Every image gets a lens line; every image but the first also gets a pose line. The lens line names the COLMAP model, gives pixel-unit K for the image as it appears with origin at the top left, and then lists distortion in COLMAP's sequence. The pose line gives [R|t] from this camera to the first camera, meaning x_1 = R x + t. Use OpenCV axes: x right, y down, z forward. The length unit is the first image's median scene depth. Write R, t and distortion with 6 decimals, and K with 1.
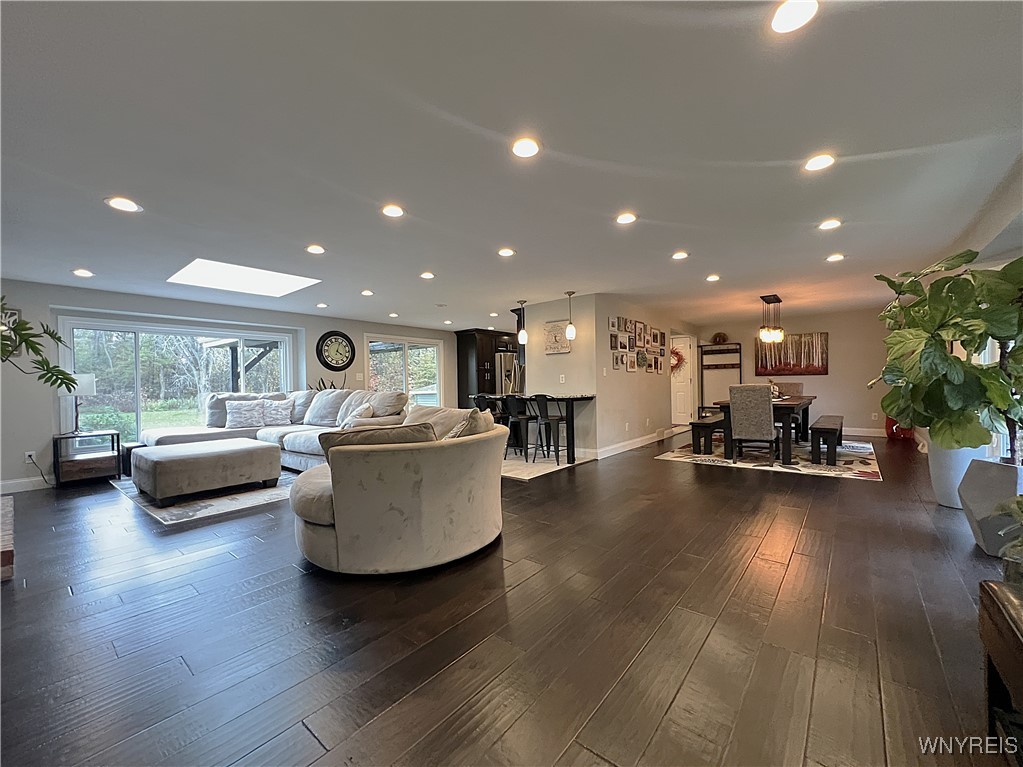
lens RADIAL K [[411.6, 0, 514.0], [0, 411.6, 384.7], [0, 0, 1]] dist [-0.000159, -0.000021]
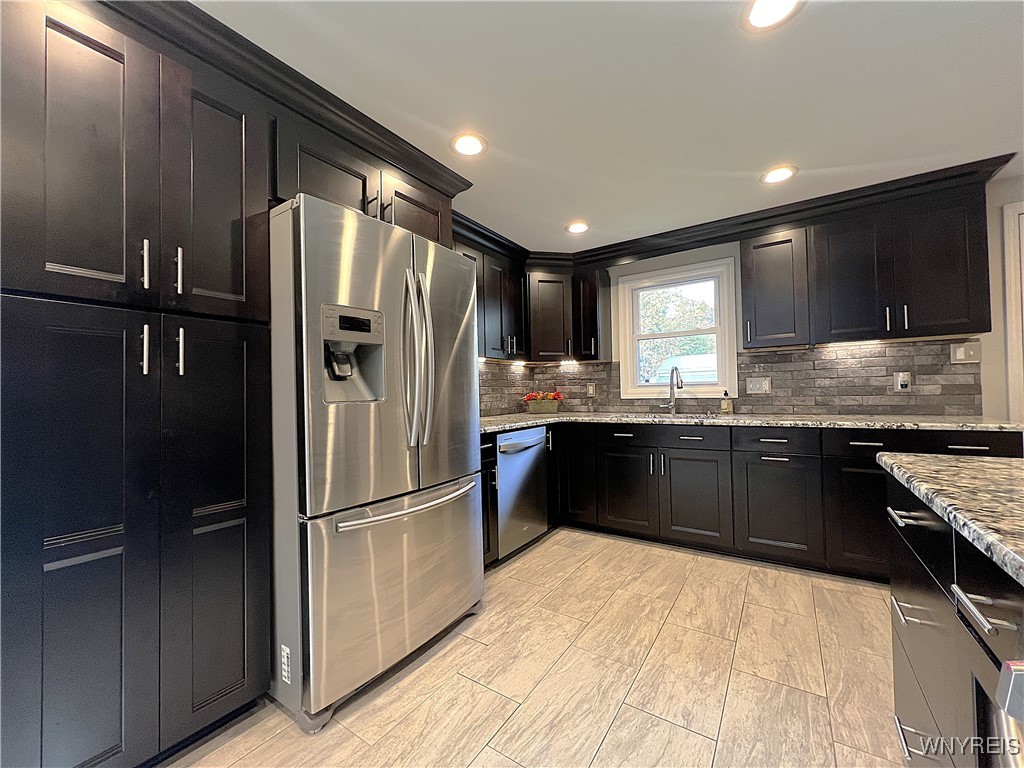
lens RADIAL K [[412.0, 0, 506.8], [0, 412.0, 384.5], [0, 0, 1]] dist [-0.000159, -0.000021]
pose [[0.996829, 0.002215, 0.079537, 0.043680], [-0.000279, 0.999704, -0.024338, -0.008545], [-0.079567, 0.024238, 0.996535, 1.109584]]
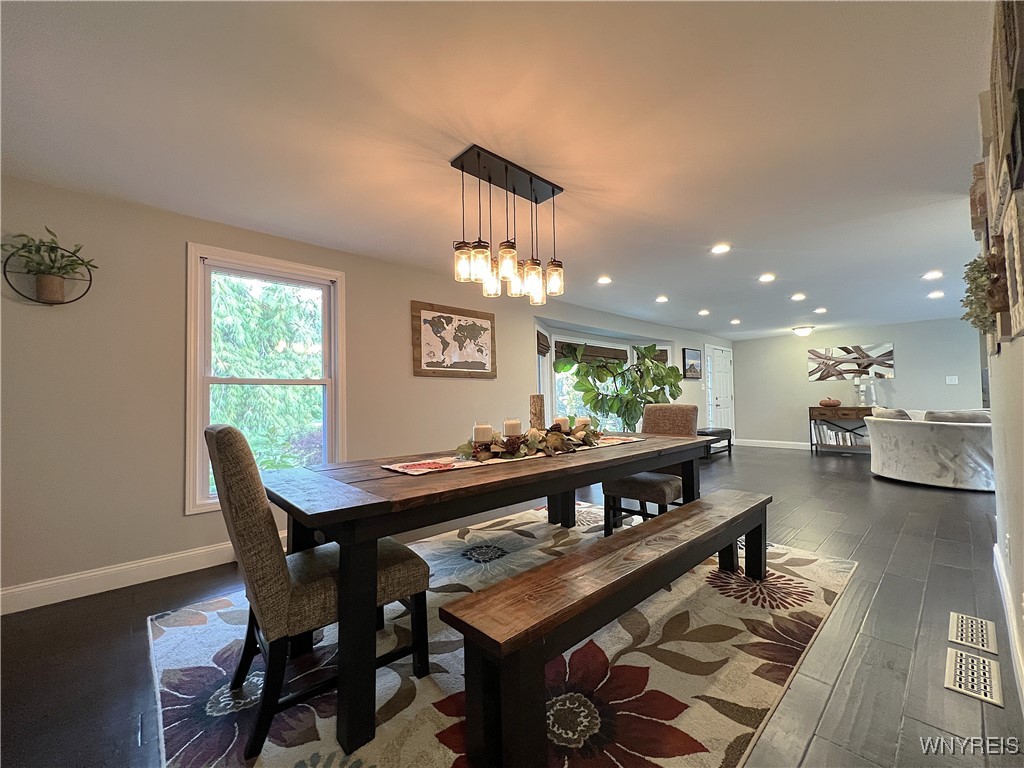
lens RADIAL K [[412.0, 0, 509.5], [0, 412.0, 387.7], [0, 0, 1]] dist [-0.000159, -0.000021]
pose [[-0.989695, 0.038778, 0.137844, 0.515192], [0.035205, 0.998980, -0.028263, -0.012580], [-0.138799, -0.023119, -0.990051, 1.190349]]
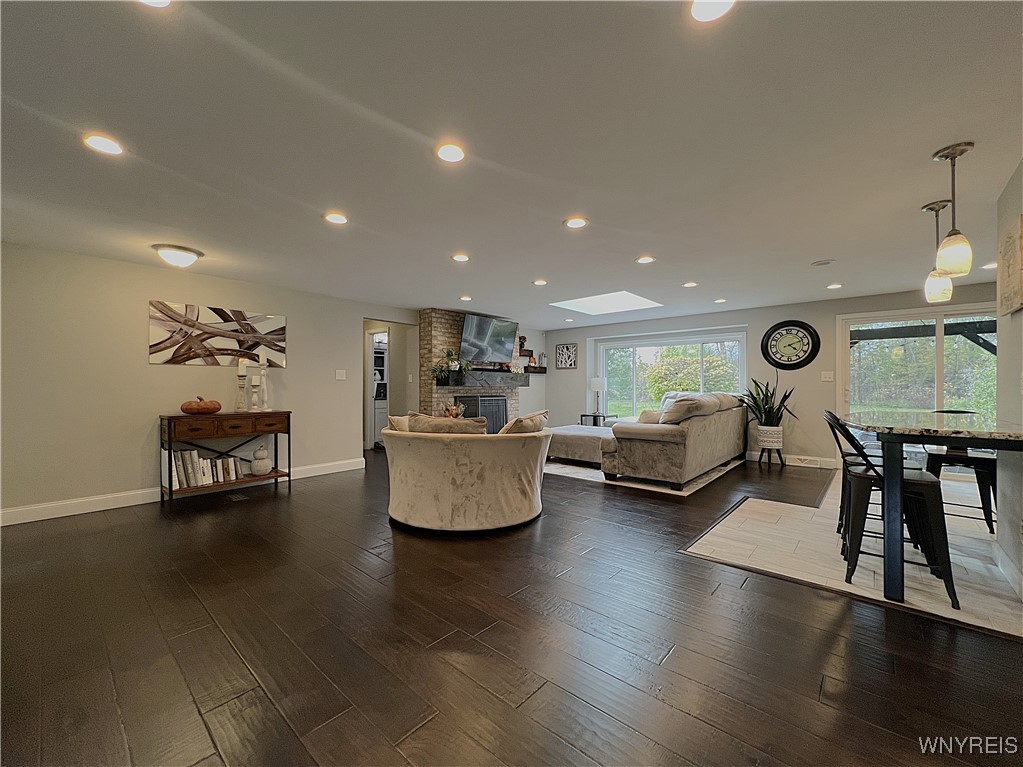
lens RADIAL K [[411.6, 0, 512.8], [0, 411.6, 387.1], [0, 0, 1]] dist [-0.000159, -0.000021]
pose [[-0.027413, 0.021047, -0.999403, 0.402057], [-0.001803, 0.999776, 0.021104, -0.014668], [0.999623, 0.002380, -0.027369, 0.476801]]
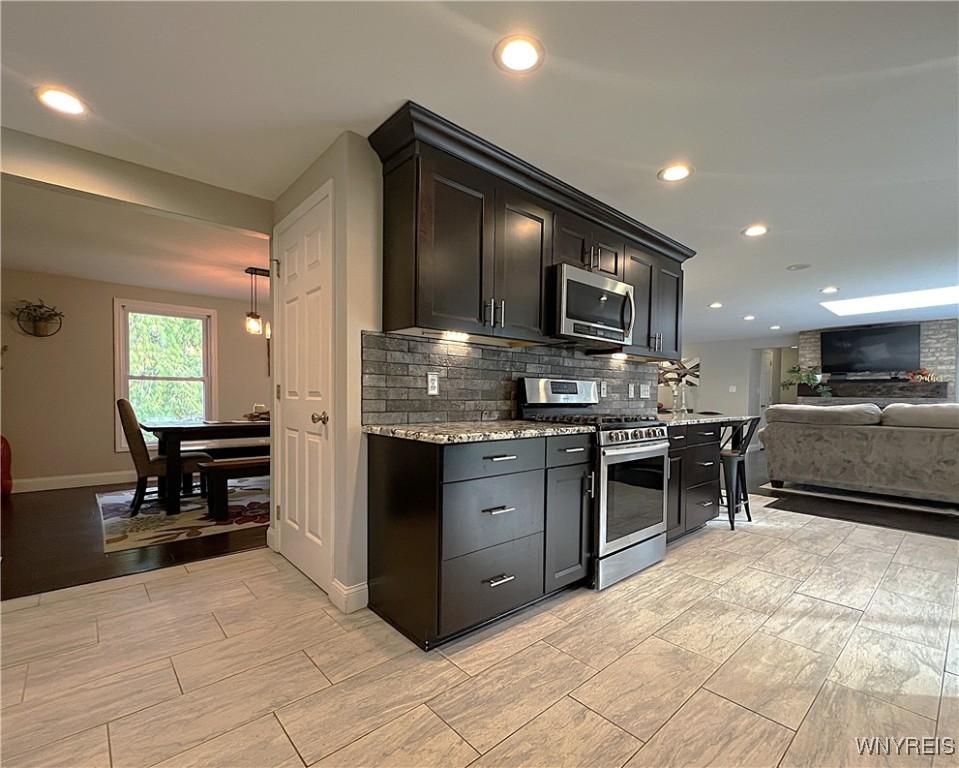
lens RADIAL K [[454.3, 0, 499.2], [0, 454.3, 410.5], [0, 0, 1]] dist [0.000121, -0.000157]
pose [[-0.991574, 0.003299, 0.129498, 0.152681], [0.007295, 0.999511, 0.030396, -0.004013], [-0.129335, 0.031085, -0.991114, 1.503553]]
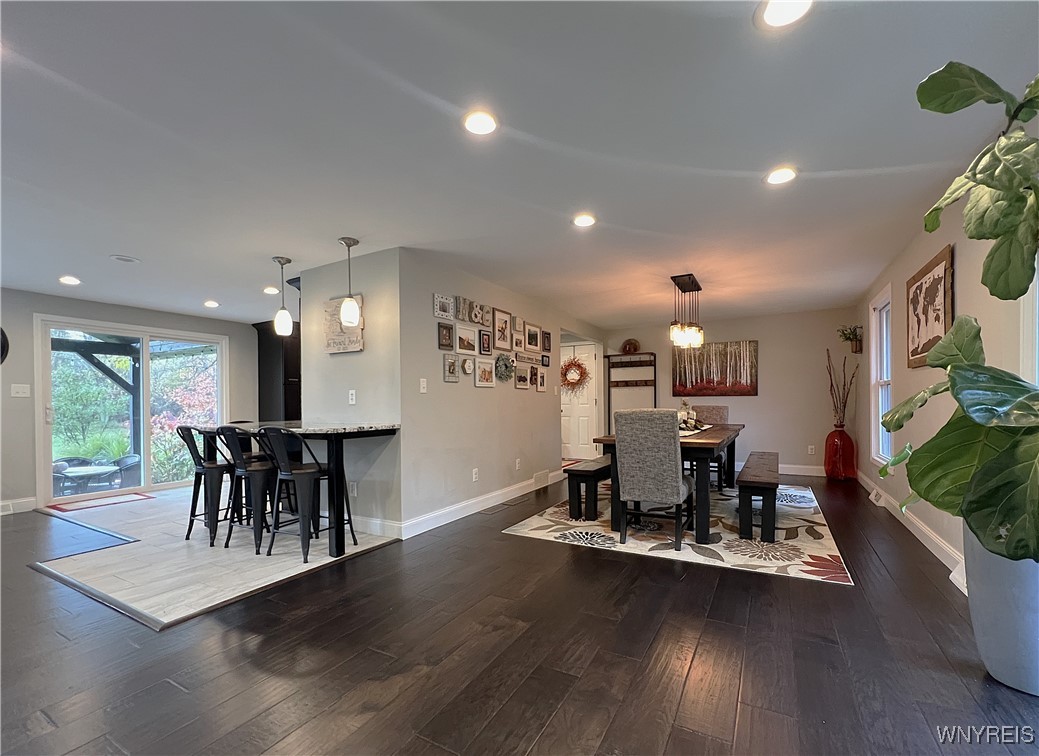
lens RADIAL K [[443.6, 0, 529.1], [0, 443.6, 401.7], [0, 0, 1]] dist [0.004802, -0.000663]
pose [[0.982467, 0.008003, 0.186263, 0.204239], [-0.006746, 0.999950, -0.007381, -0.003947], [-0.186313, 0.005995, 0.982472, 0.285853]]
